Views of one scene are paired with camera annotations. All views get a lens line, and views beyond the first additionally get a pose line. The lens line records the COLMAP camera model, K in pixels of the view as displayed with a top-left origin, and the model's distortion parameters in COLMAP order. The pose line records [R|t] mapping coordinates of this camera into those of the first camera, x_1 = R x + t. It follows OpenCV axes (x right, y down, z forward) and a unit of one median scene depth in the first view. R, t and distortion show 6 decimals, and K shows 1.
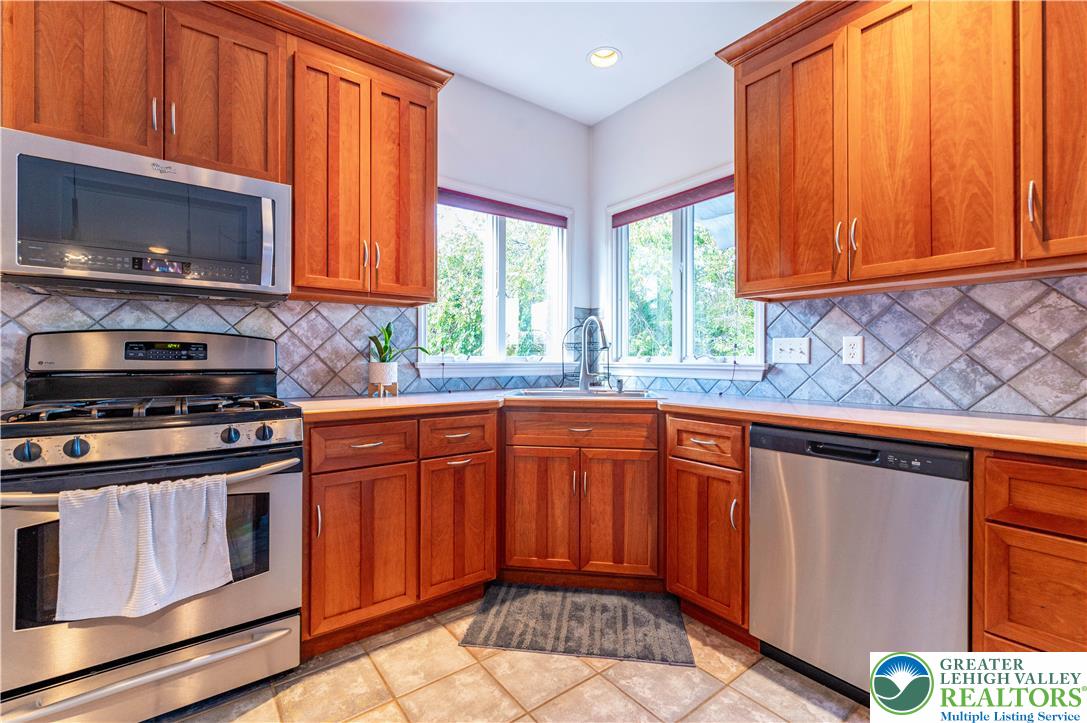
lens RADIAL K [[471.8, 0, 546.0], [0, 471.8, 356.4], [0, 0, 1]] dist [0.002944, 0.000035]
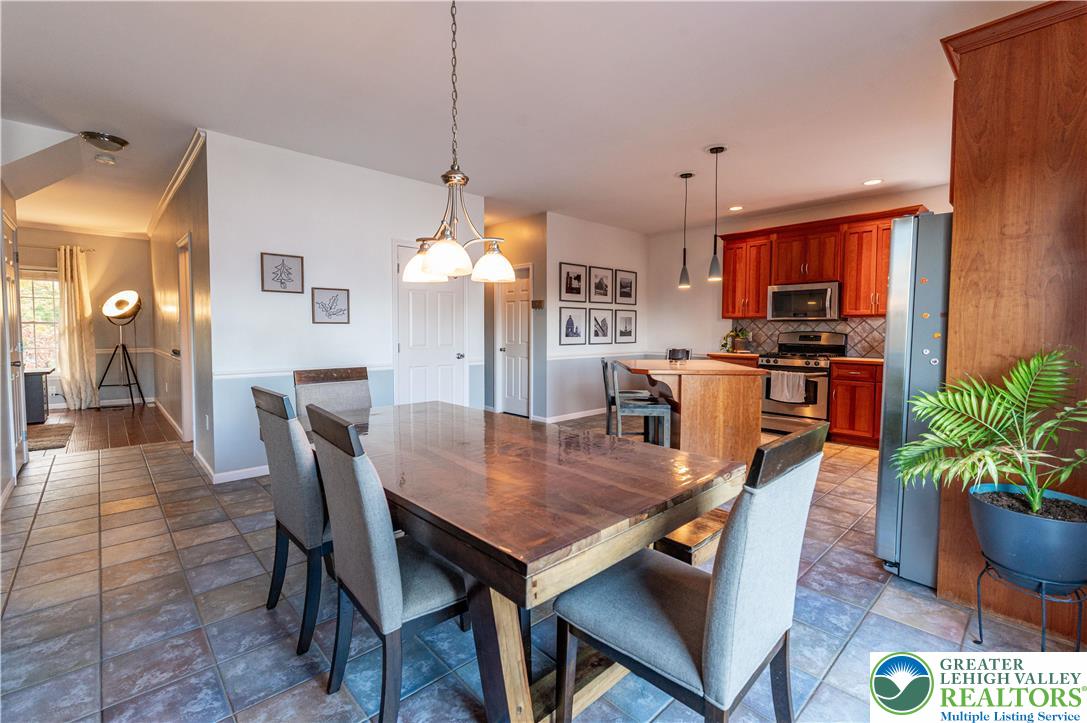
lens RADIAL K [[471.8, 0, 545.8], [0, 471.8, 357.5], [0, 0, 1]] dist [0.002944, 0.000035]
pose [[0.083732, 0.050536, -0.995206, 2.307510], [-0.001020, 0.998717, 0.050629, -0.043311], [0.996488, -0.003224, 0.083677, -1.073385]]
